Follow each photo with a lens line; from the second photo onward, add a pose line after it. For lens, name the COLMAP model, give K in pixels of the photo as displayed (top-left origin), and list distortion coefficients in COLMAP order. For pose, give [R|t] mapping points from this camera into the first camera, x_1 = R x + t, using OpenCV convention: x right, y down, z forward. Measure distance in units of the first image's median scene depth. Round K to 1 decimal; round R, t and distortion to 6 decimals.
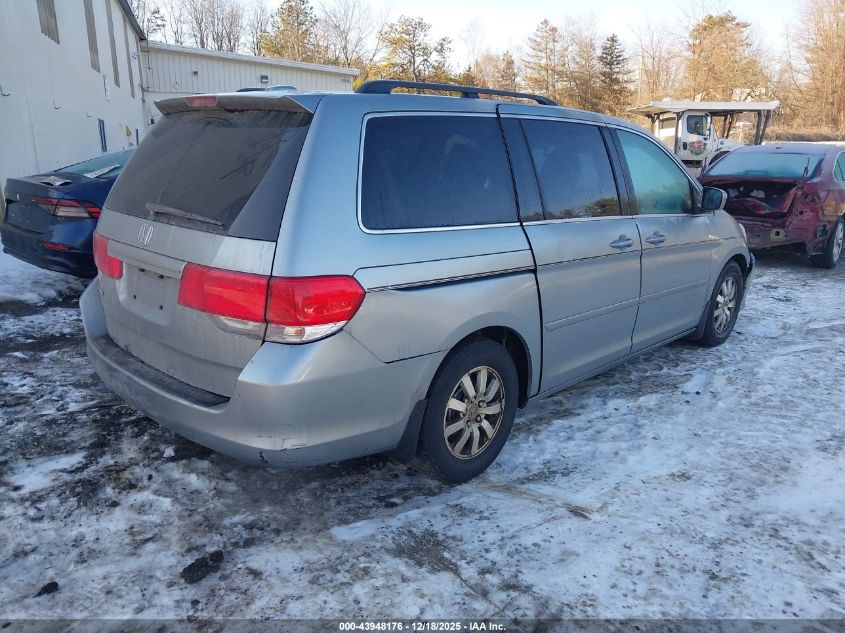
lens RADIAL K [[661.3, 0, 415.8], [0, 661.3, 331.2], [0, 0, 1]] dist [0.016251, -0.010114]
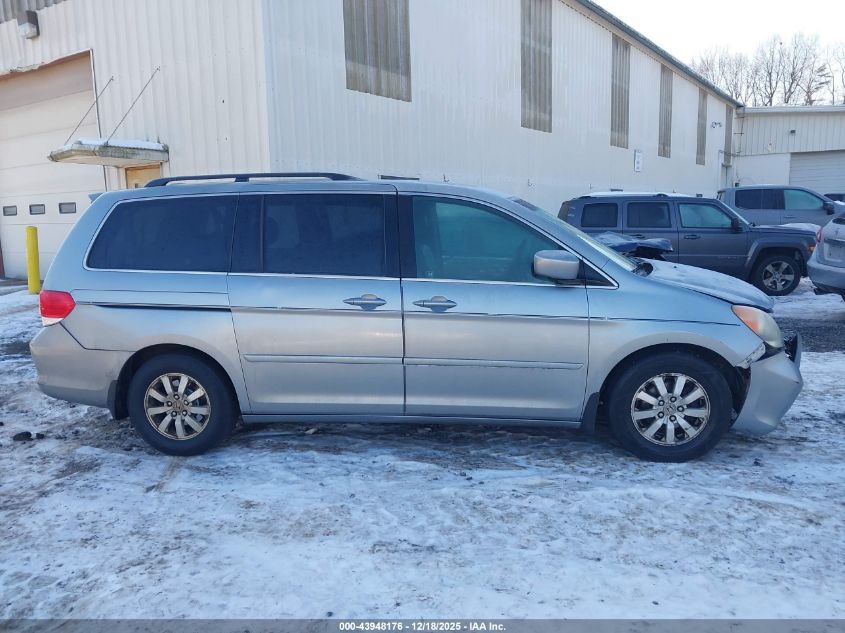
lens RADIAL K [[661.3, 0, 414.4], [0, 661.3, 326.7], [0, 0, 1]] dist [0.016251, -0.010114]
pose [[0.601046, 0.108682, -0.791791, 1.534592], [-0.185417, 0.982642, -0.005870, -0.128505], [0.777409, 0.150339, 0.610765, 0.537151]]
